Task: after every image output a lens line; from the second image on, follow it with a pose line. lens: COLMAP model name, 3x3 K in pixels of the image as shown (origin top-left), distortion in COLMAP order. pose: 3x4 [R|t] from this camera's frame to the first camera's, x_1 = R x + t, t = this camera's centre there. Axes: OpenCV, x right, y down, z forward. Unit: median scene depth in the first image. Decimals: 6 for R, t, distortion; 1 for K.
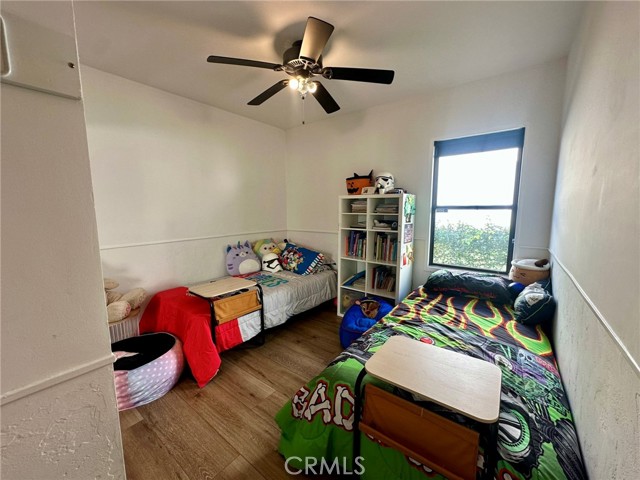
lens RADIAL K [[253.5, 0, 323.4], [0, 253.5, 242.2], [0, 0, 1]] dist [-0.003803, 0.000206]
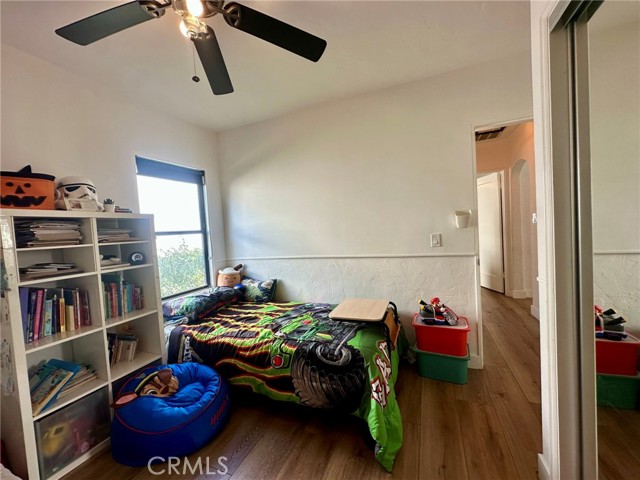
lens RADIAL K [[253.5, 0, 319.6], [0, 253.5, 239.5], [0, 0, 1]] dist [-0.003803, 0.000206]
pose [[-0.253742, -0.023586, 0.966984, -0.662665], [0.182416, 0.980597, 0.071784, -0.094262], [-0.949916, 0.194608, -0.244516, 0.853819]]
